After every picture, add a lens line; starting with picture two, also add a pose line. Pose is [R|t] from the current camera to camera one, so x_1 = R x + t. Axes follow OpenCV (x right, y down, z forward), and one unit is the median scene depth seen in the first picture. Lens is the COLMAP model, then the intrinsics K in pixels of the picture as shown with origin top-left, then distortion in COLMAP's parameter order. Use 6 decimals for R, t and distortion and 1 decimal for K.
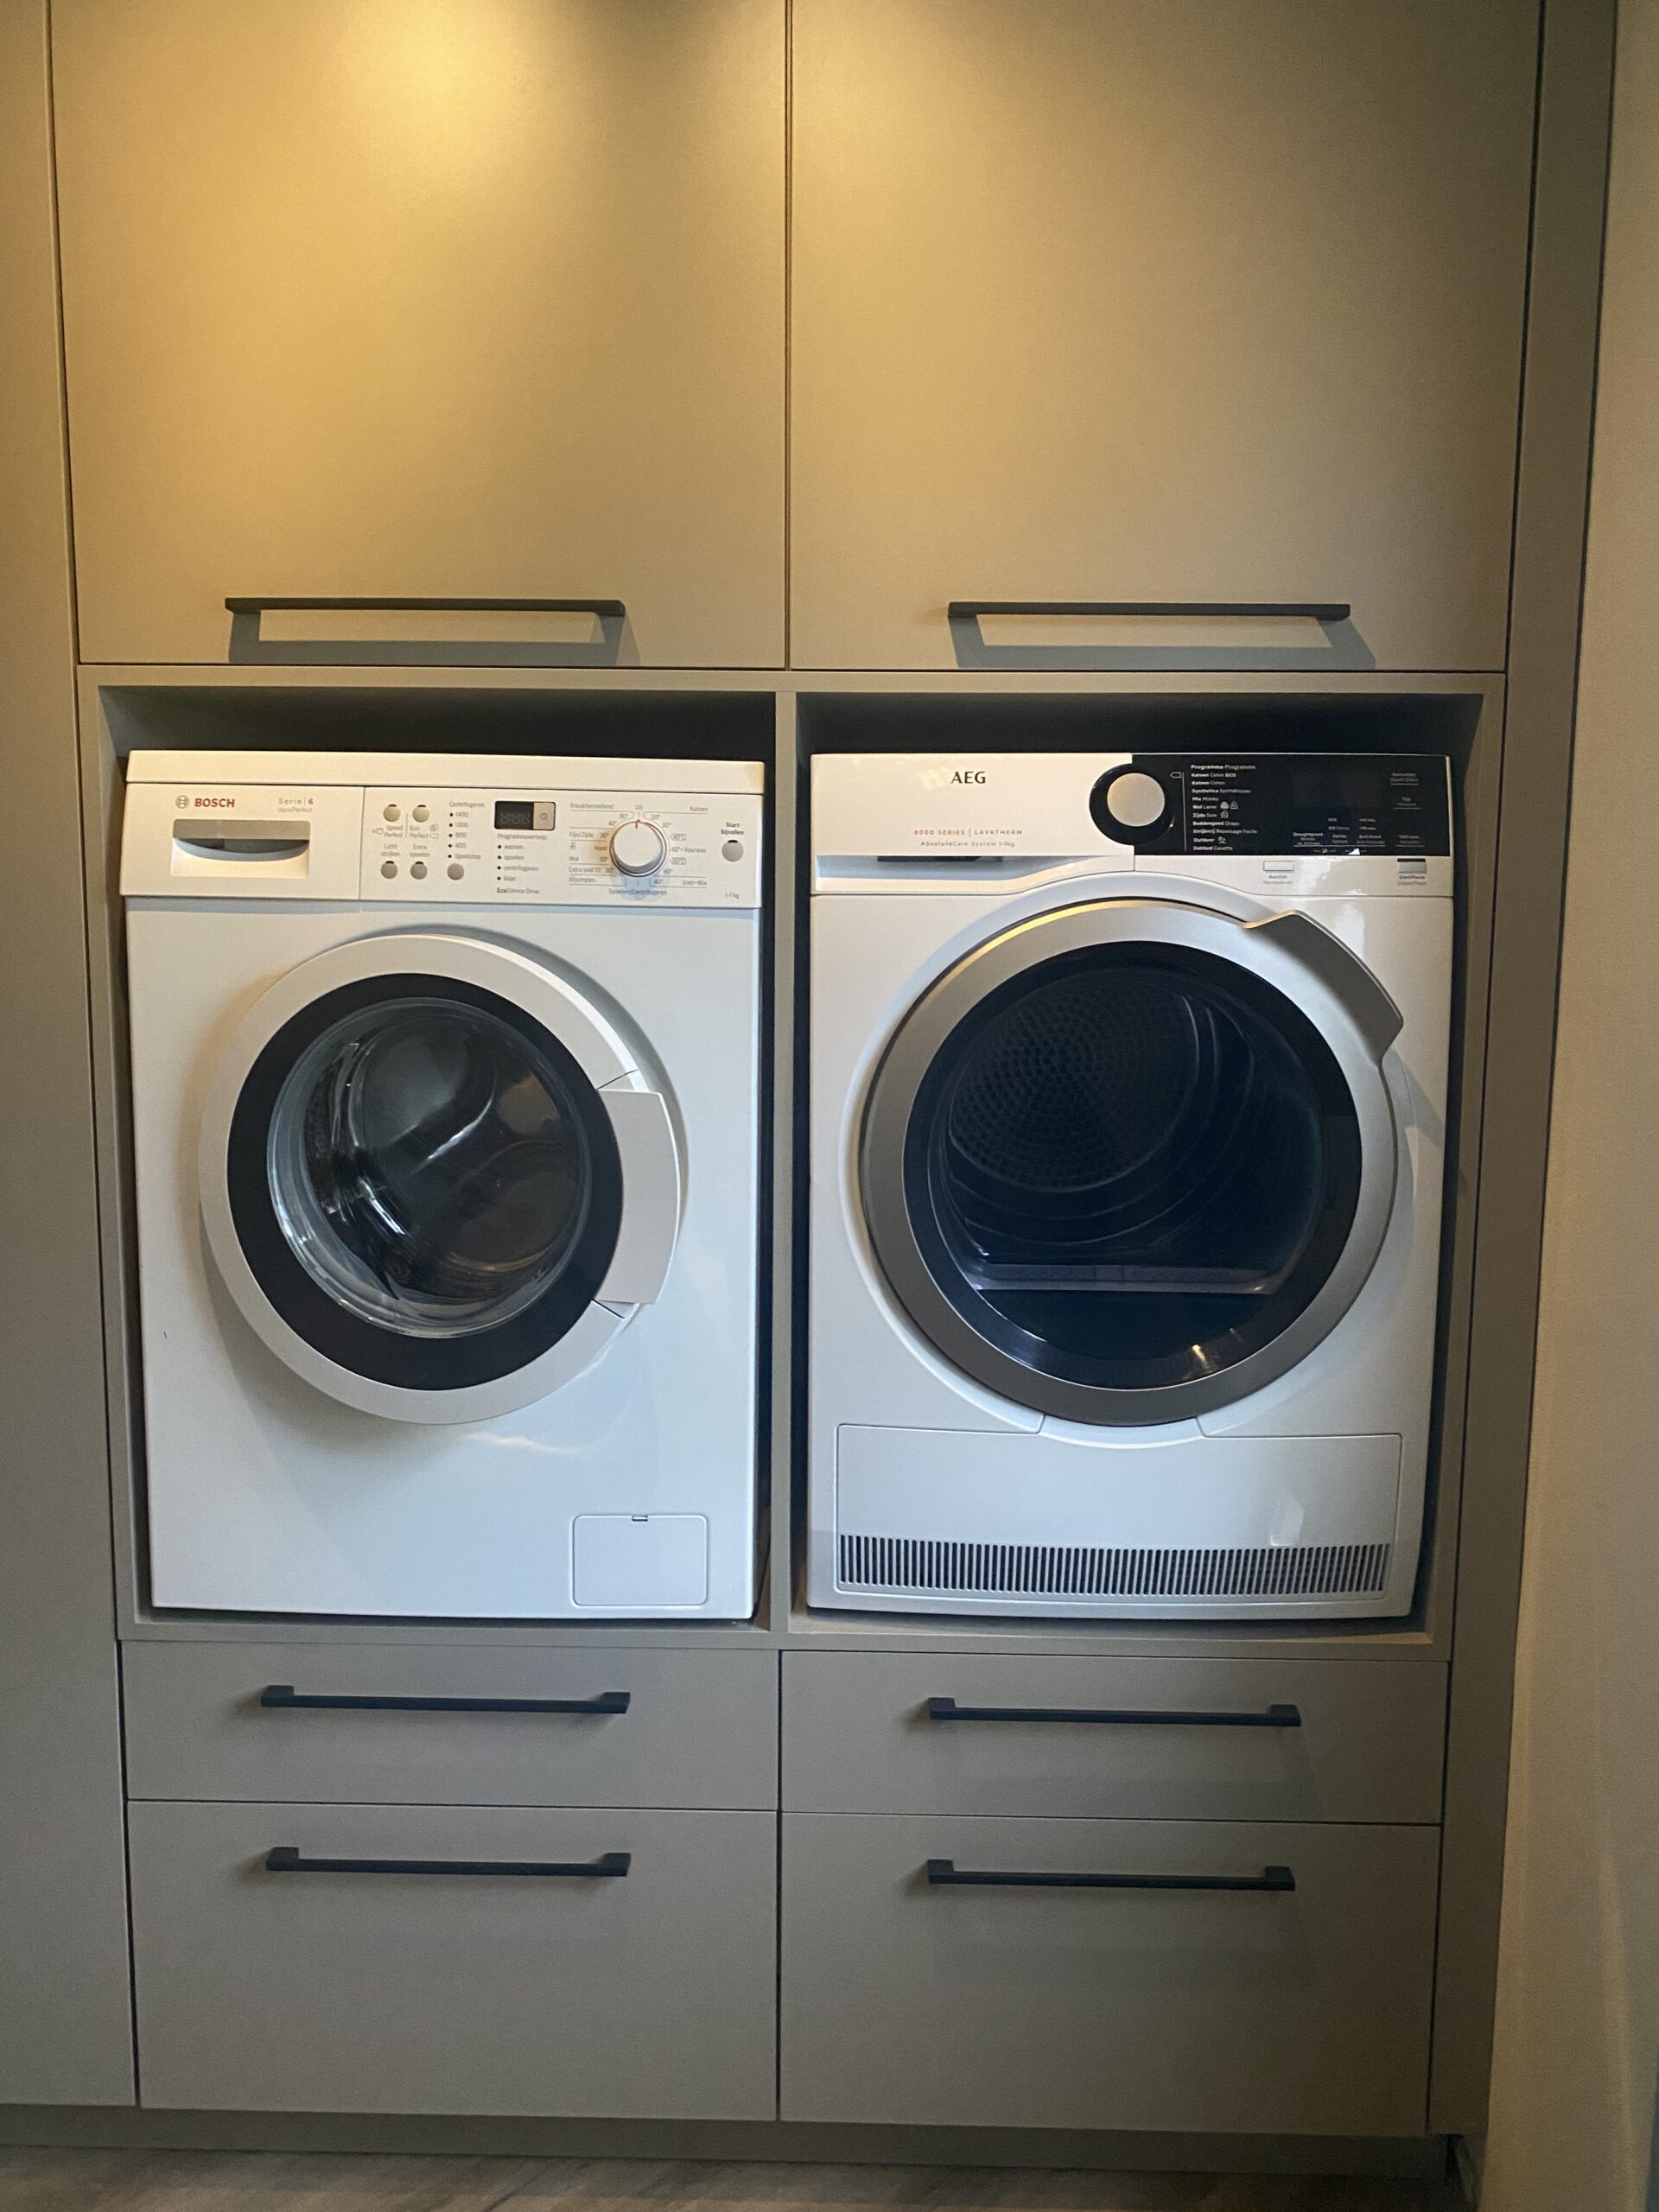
lens RADIAL K [[1716.5, 0, 819.8], [0, 1716.5, 1096.7], [0, 0, 1]] dist [0.021940, -0.031382]
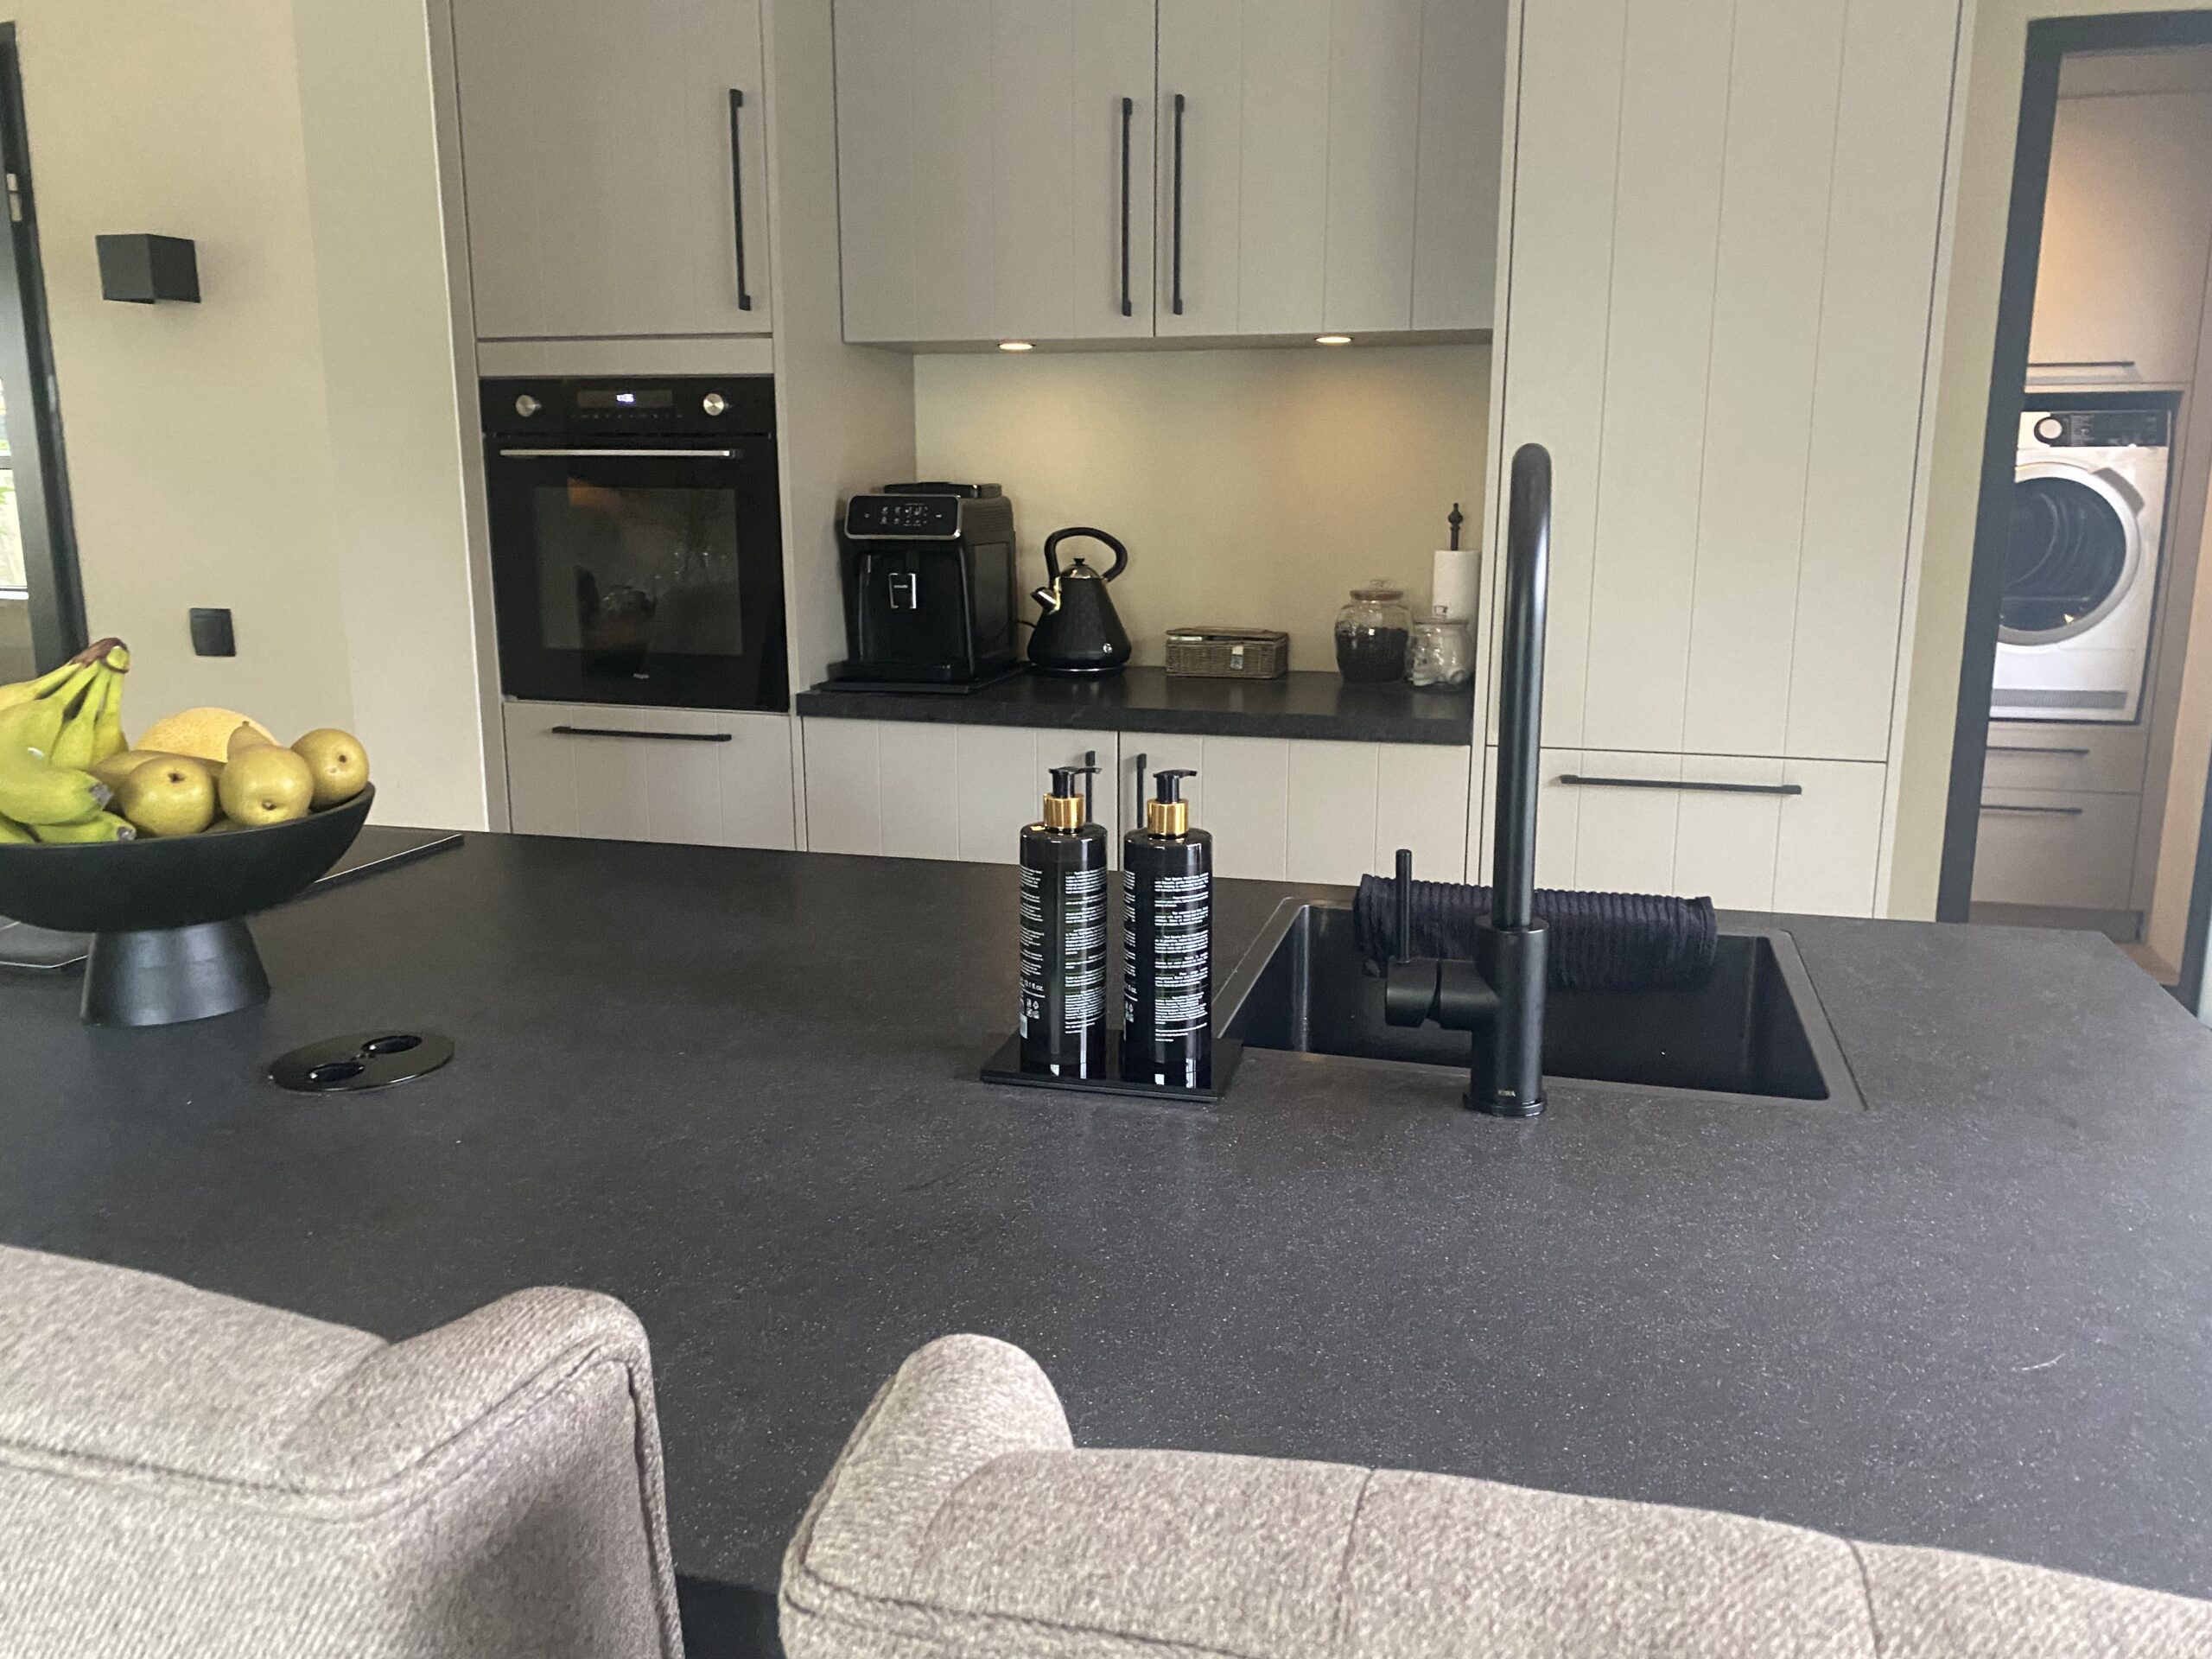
lens RADIAL K [[1716.5, 0, 1143.1], [0, 1716.5, 845.6], [0, 0, 1]] dist [0.021940, -0.031382]
pose [[0.974628, 0.036765, -0.220792, -0.642927], [-0.016083, 0.995371, 0.094752, 0.279308], [0.223254, -0.088797, 0.970707, -2.239561]]
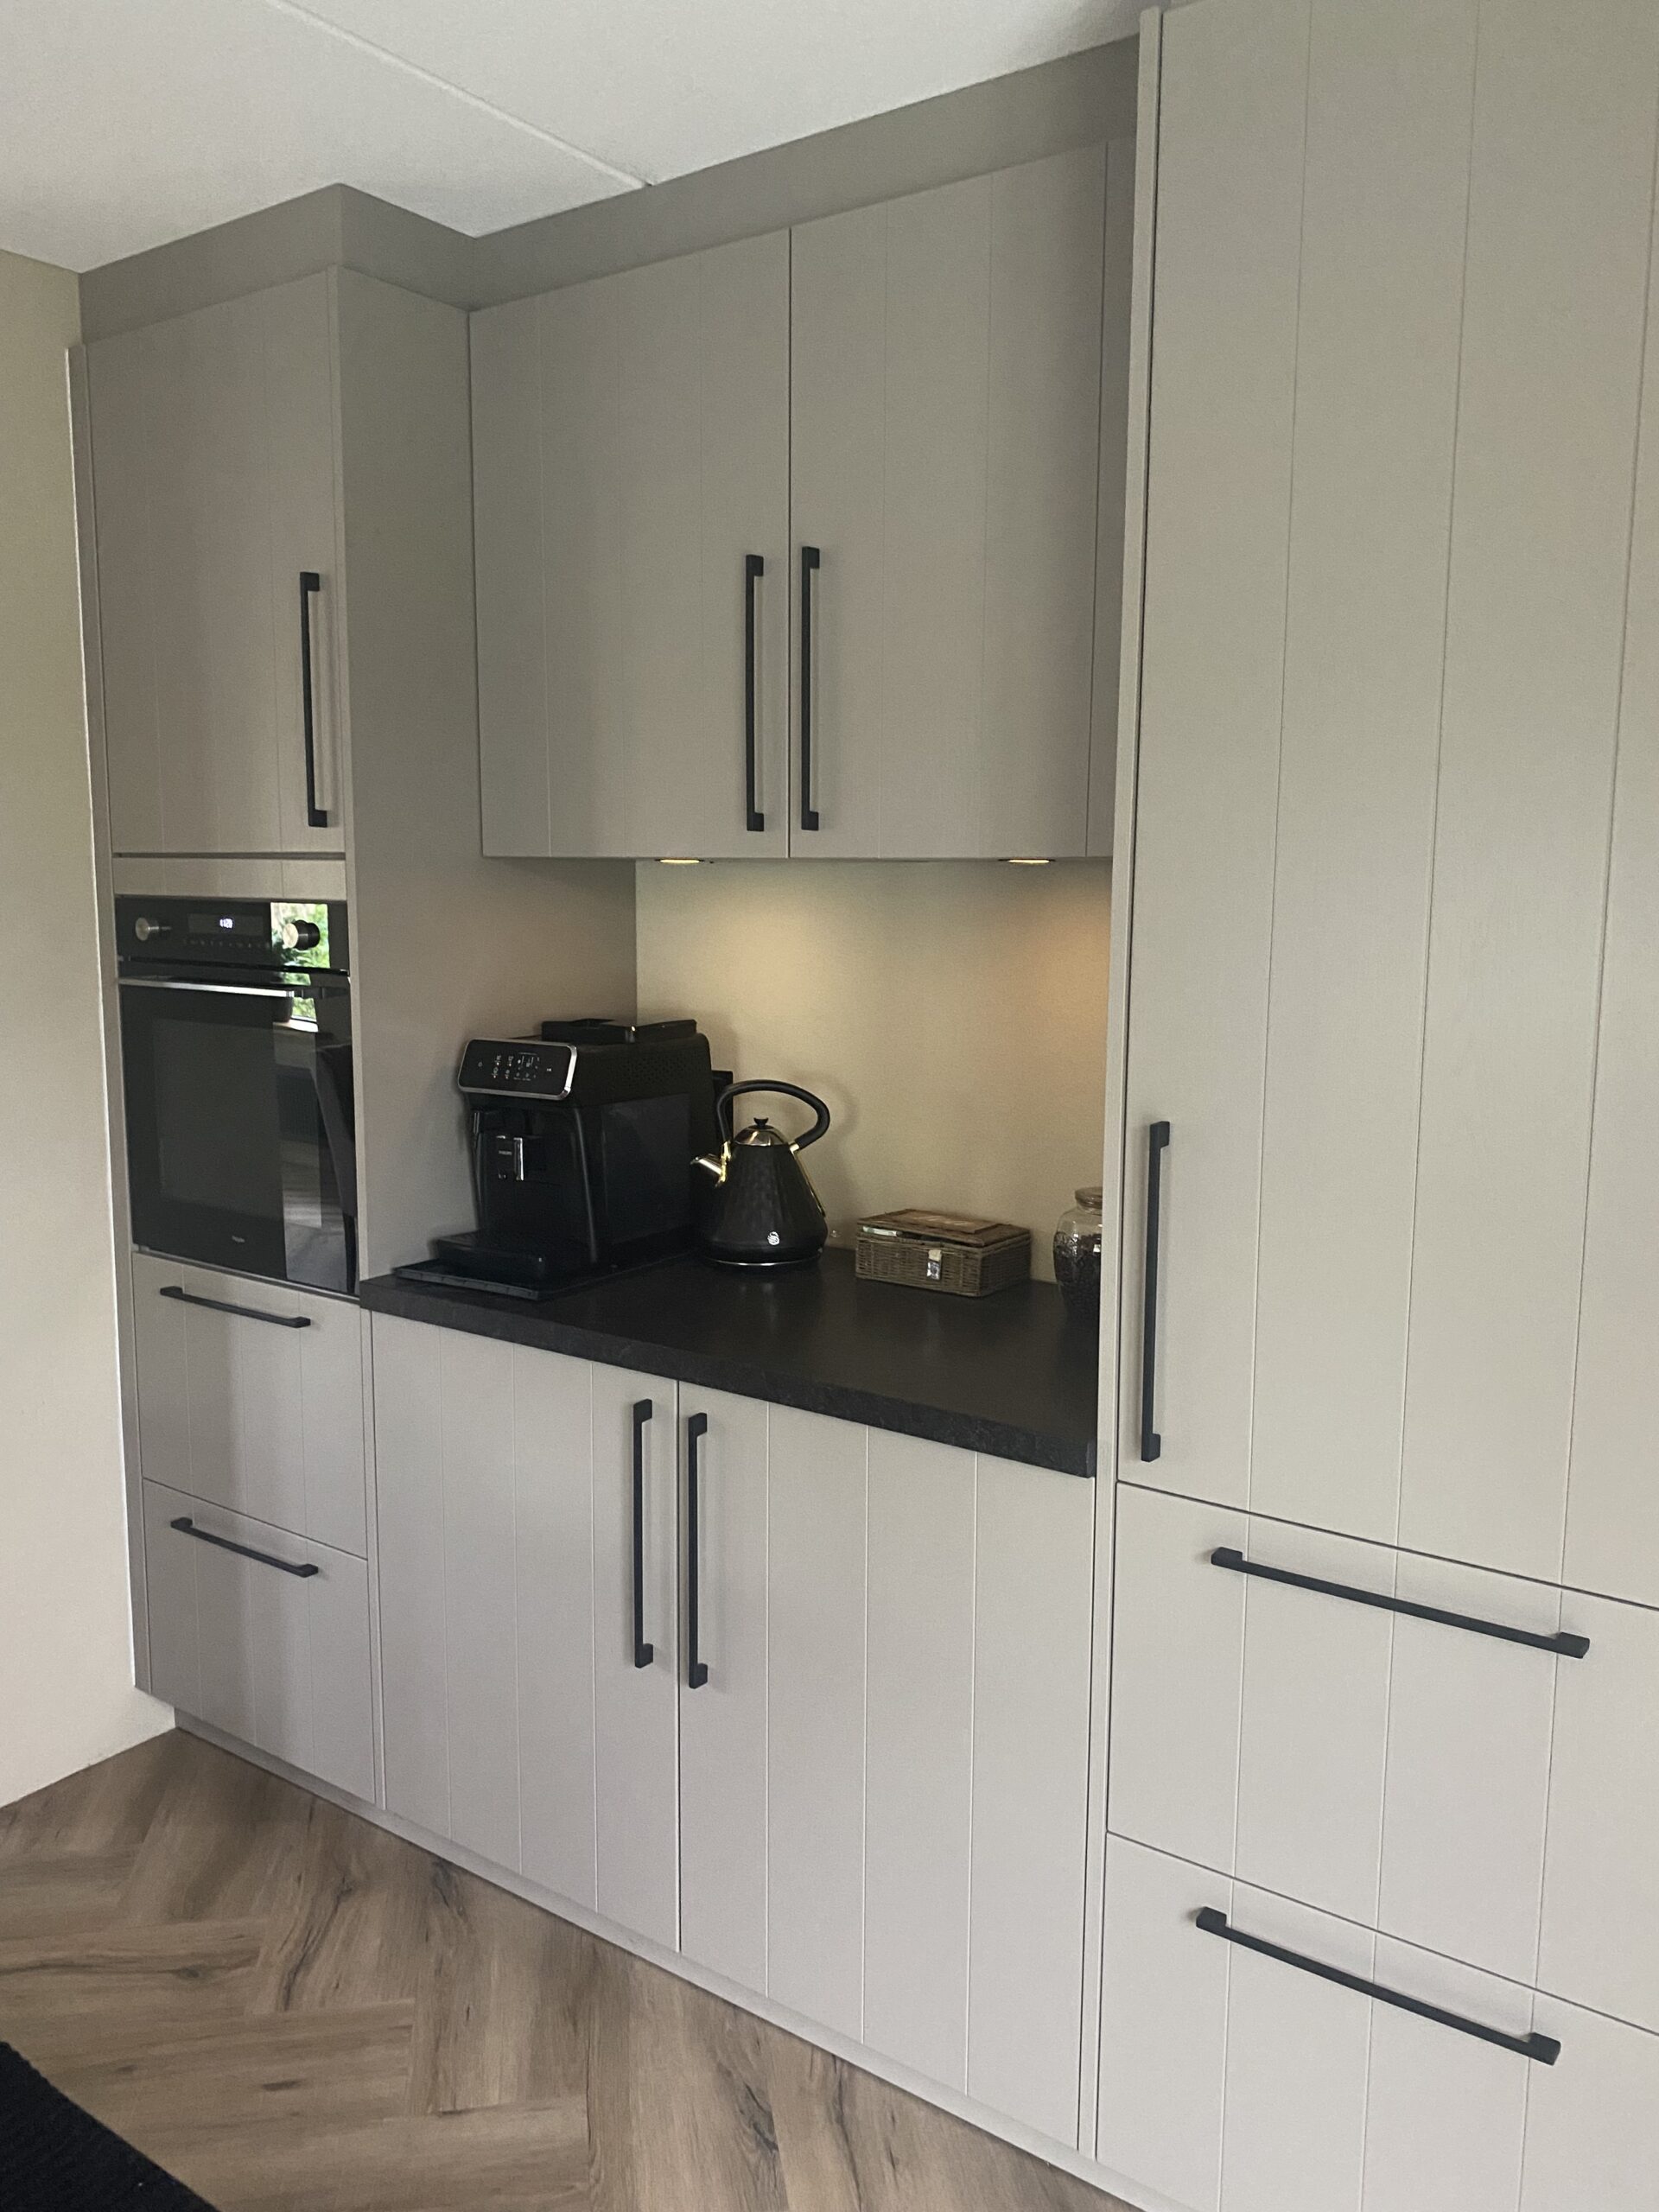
lens RADIAL K [[1716.5, 0, 841.6], [0, 1716.5, 1109.9], [0, 0, 1]] dist [0.021940, -0.031382]
pose [[0.836122, 0.068766, -0.544216, -0.232542], [-0.061405, 0.997609, 0.031715, 0.062506], [0.545096, 0.006900, 0.838345, -1.522522]]
